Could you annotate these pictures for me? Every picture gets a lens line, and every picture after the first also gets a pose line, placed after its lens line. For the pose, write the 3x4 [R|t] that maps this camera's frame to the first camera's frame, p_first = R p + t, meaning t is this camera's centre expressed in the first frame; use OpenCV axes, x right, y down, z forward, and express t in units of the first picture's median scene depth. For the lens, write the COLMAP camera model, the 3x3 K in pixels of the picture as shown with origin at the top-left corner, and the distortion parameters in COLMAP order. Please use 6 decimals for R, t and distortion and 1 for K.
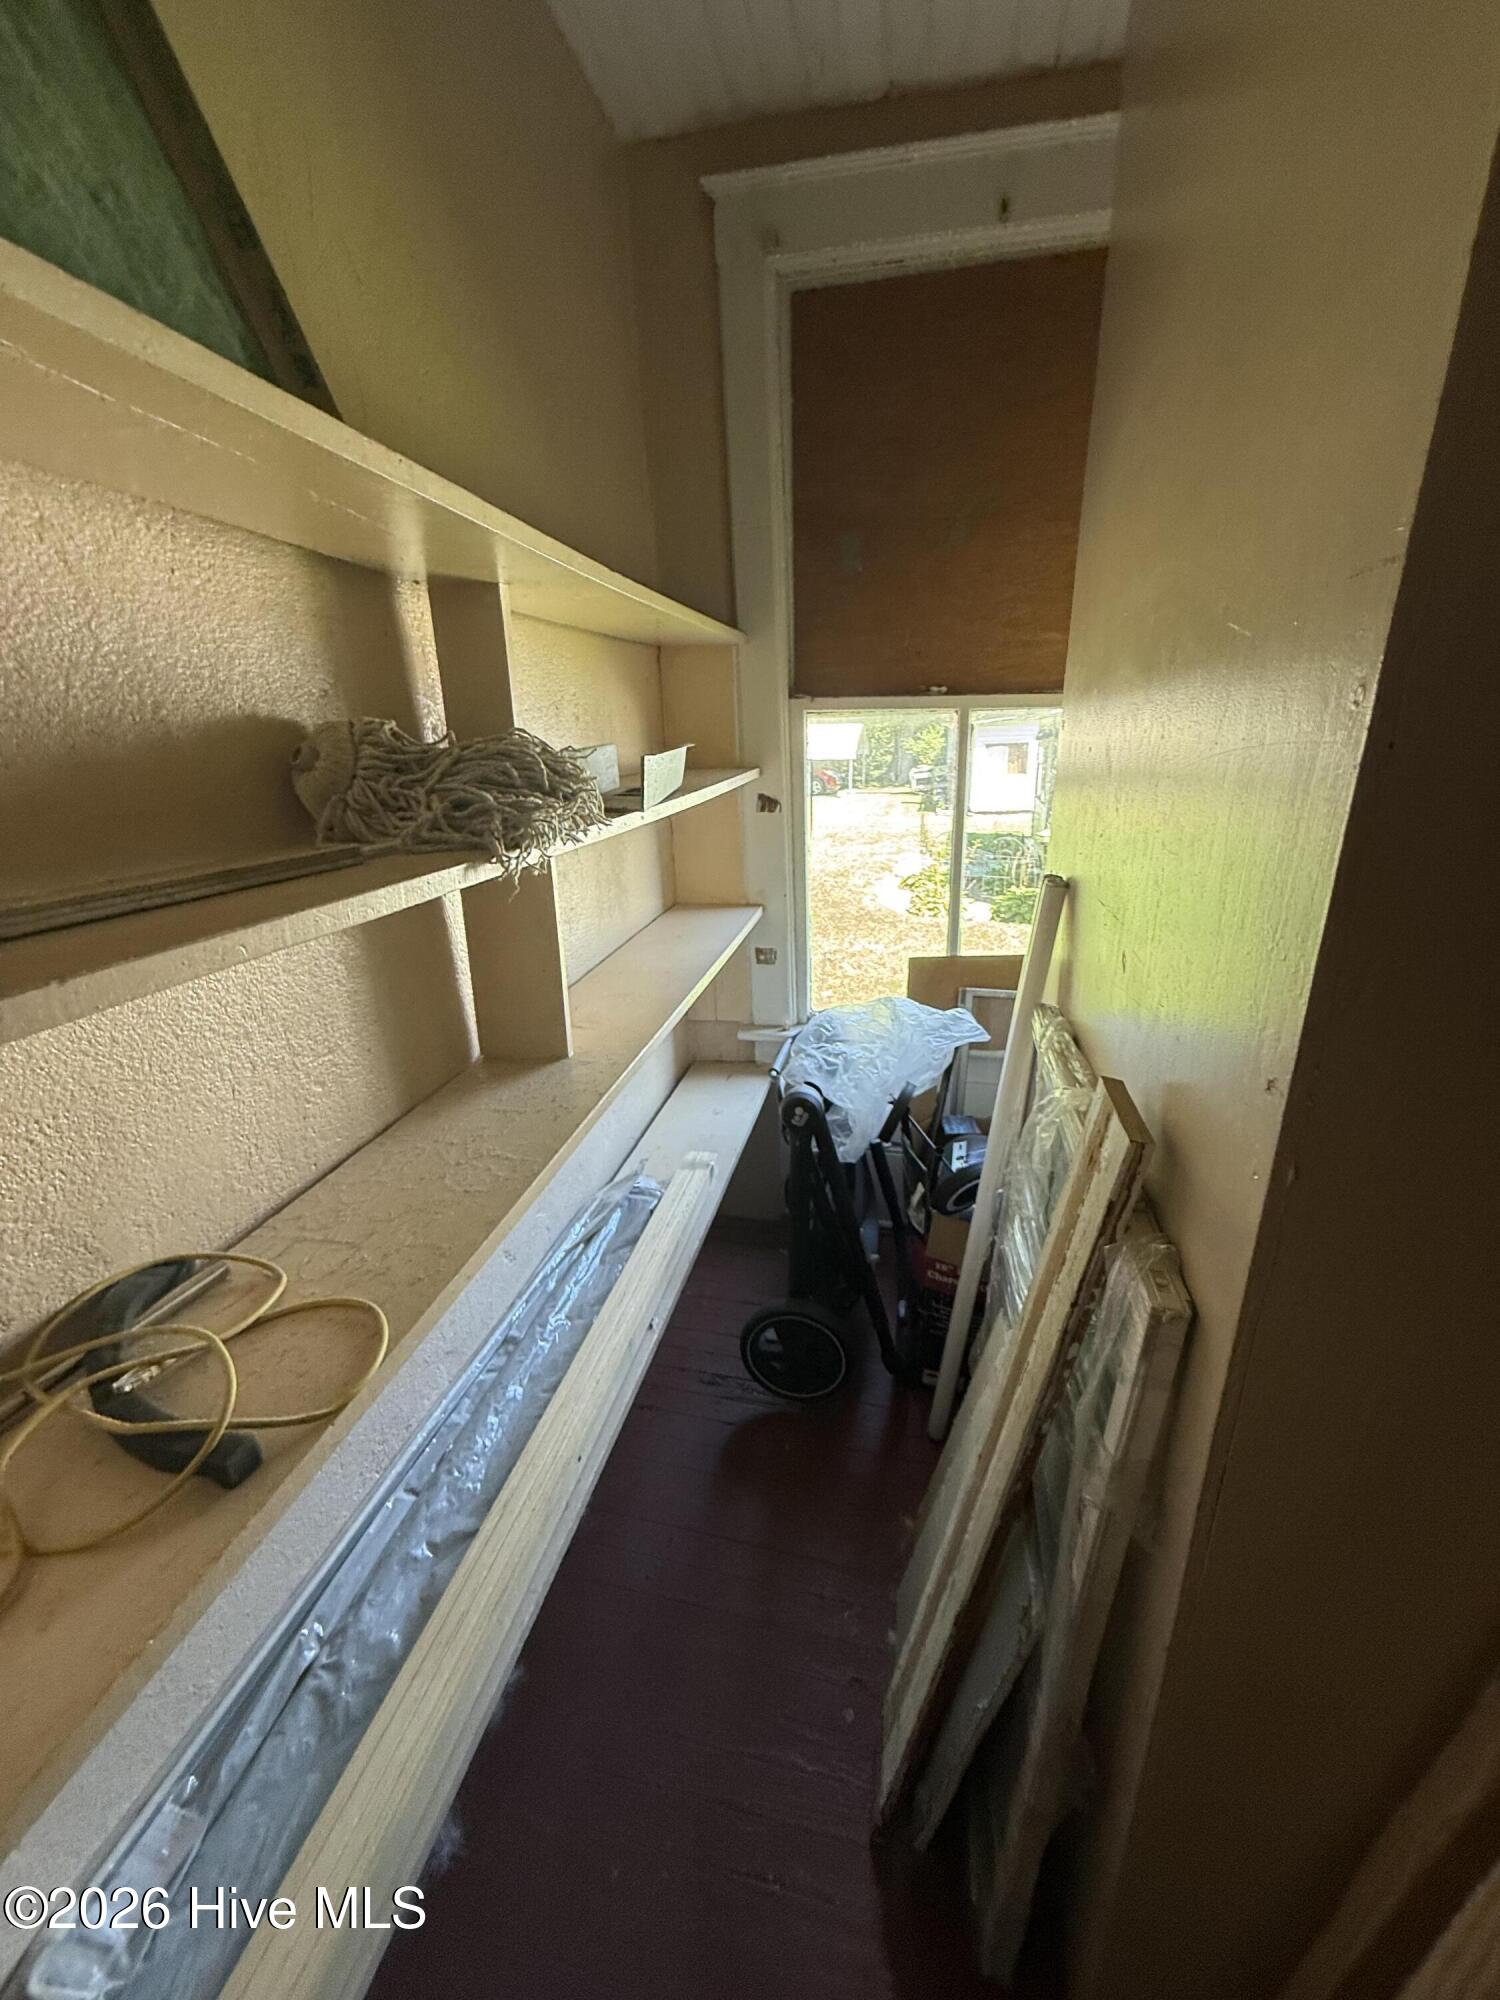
lens RADIAL K [[797.9, 0, 747.6], [0, 797.9, 989.9], [0, 0, 1]] dist [-0.000896, 0.000116]
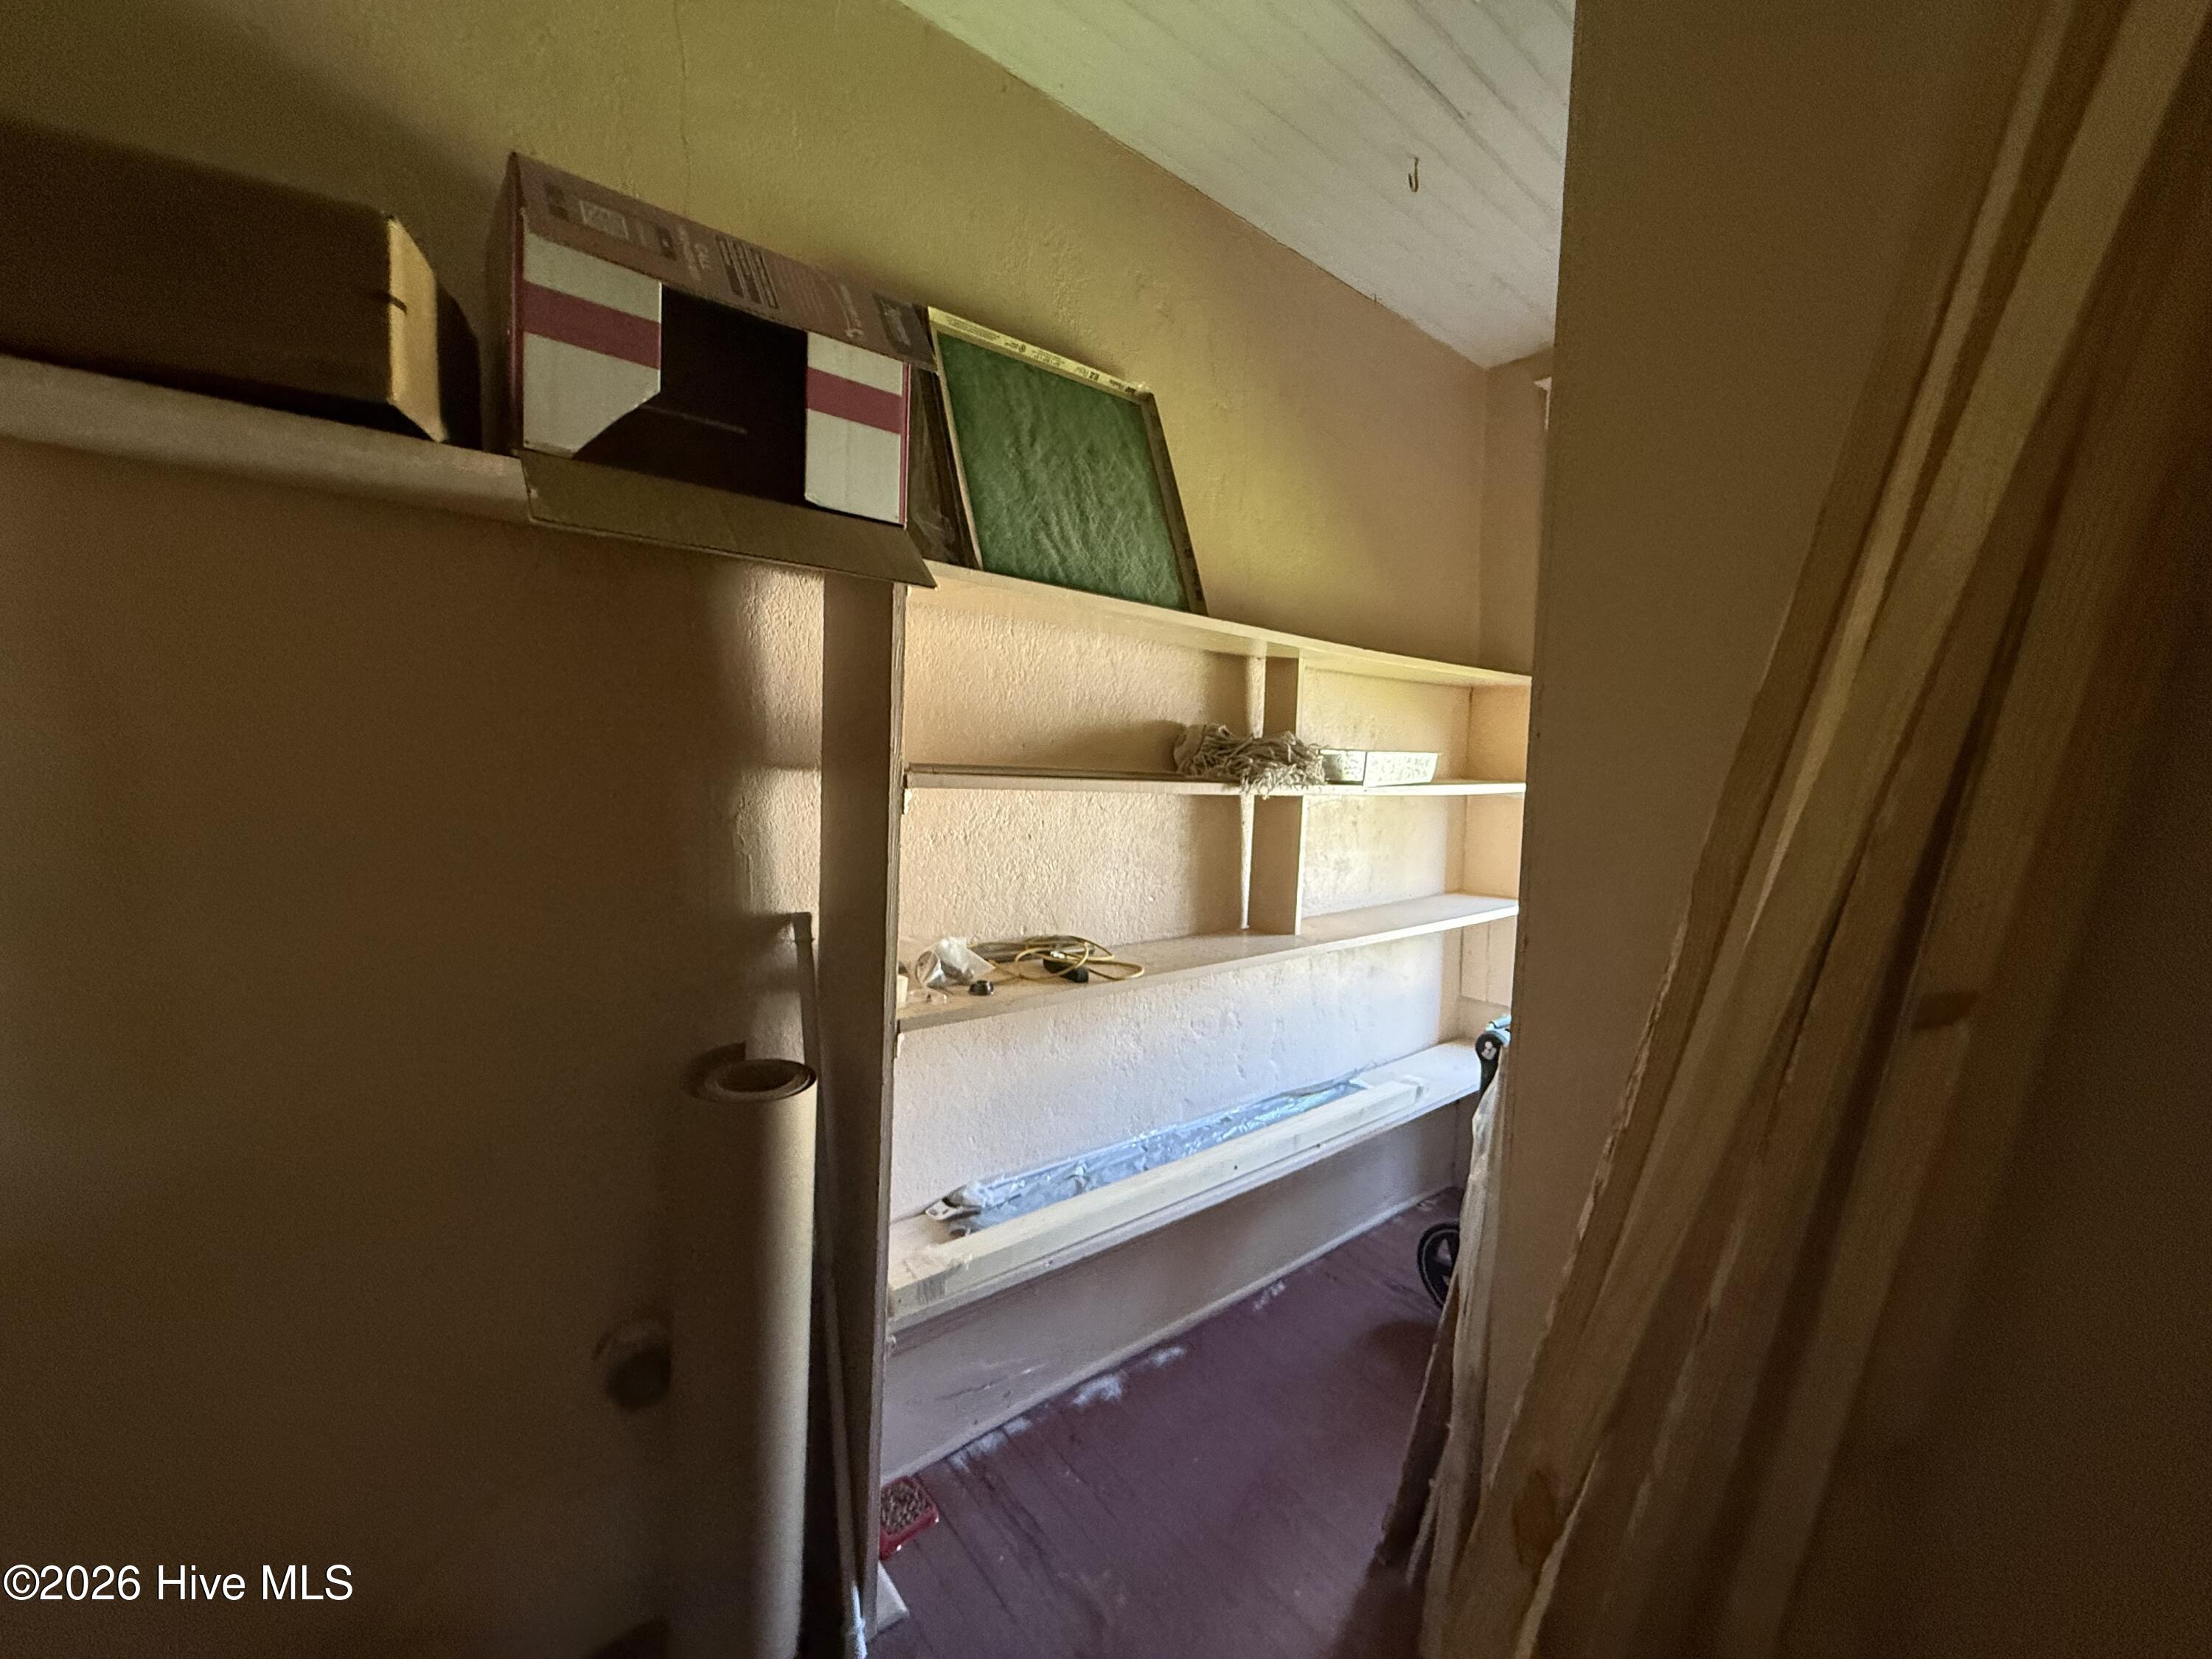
lens RADIAL K [[882.4, 0, 1104.9], [0, 882.4, 827.4], [0, 0, 1]] dist [-0.000896, 0.000116]
pose [[0.782225, 0.091850, -0.616188, 0.646194], [-0.241501, 0.956441, -0.164006, 0.313083], [0.574283, 0.277100, 0.770334, -0.737537]]
